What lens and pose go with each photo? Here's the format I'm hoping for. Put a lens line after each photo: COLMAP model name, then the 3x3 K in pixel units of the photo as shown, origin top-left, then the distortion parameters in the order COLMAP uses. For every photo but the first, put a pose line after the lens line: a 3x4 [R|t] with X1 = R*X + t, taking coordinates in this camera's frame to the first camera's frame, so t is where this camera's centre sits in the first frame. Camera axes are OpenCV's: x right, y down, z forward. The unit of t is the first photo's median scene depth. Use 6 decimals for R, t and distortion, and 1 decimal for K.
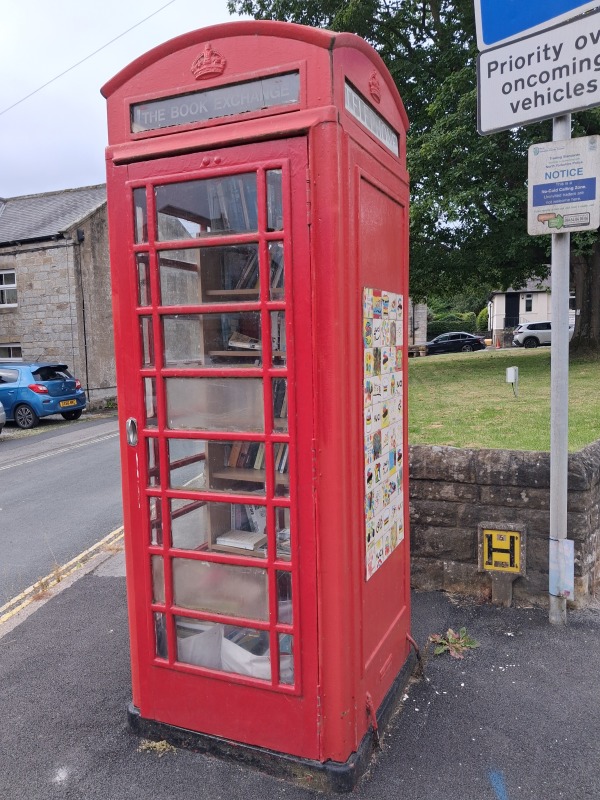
lens RADIAL K [[622.3, 0, 300.0], [0, 622.3, 400.0], [0, 0, 1]] dist [0.002008, -0.000230]
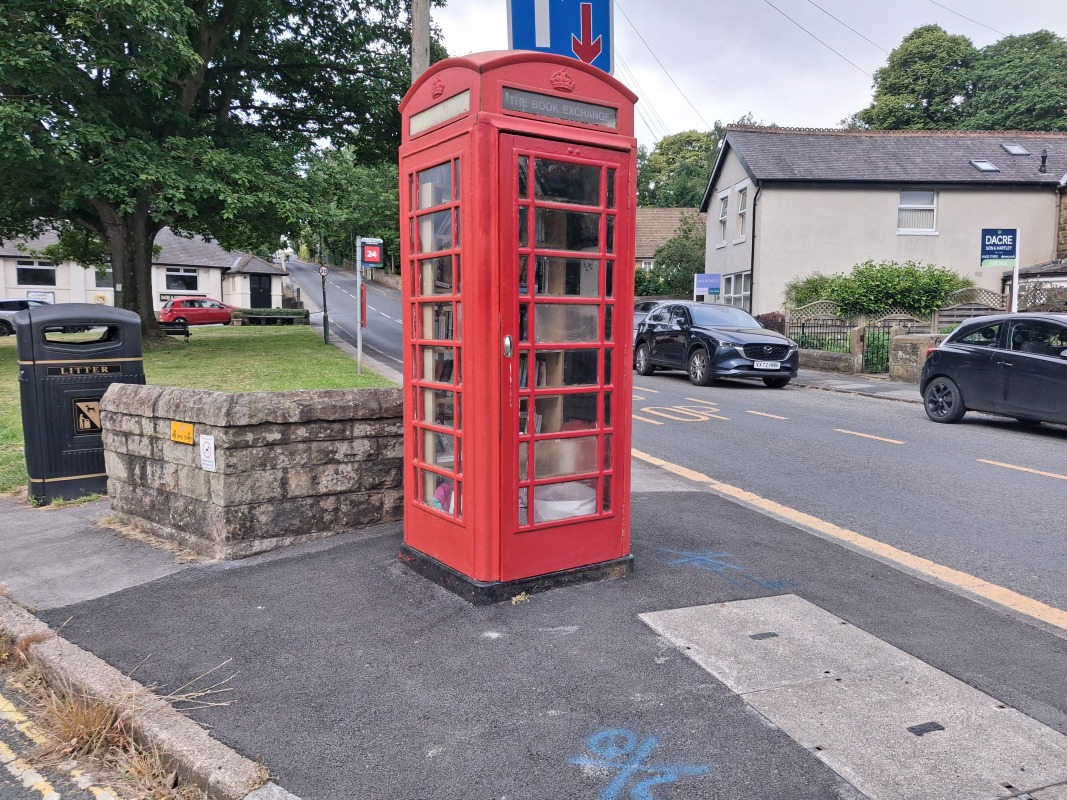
lens RADIAL K [[830.0, 0, 533.5], [0, 830.0, 400.0], [0, 0, 1]] dist [0.002008, -0.000230]
pose [[0.532779, -0.049857, 0.844785, -1.652351], [0.062304, 0.997865, 0.019598, 0.129668], [-0.843958, 0.042192, 0.534747, 0.070398]]
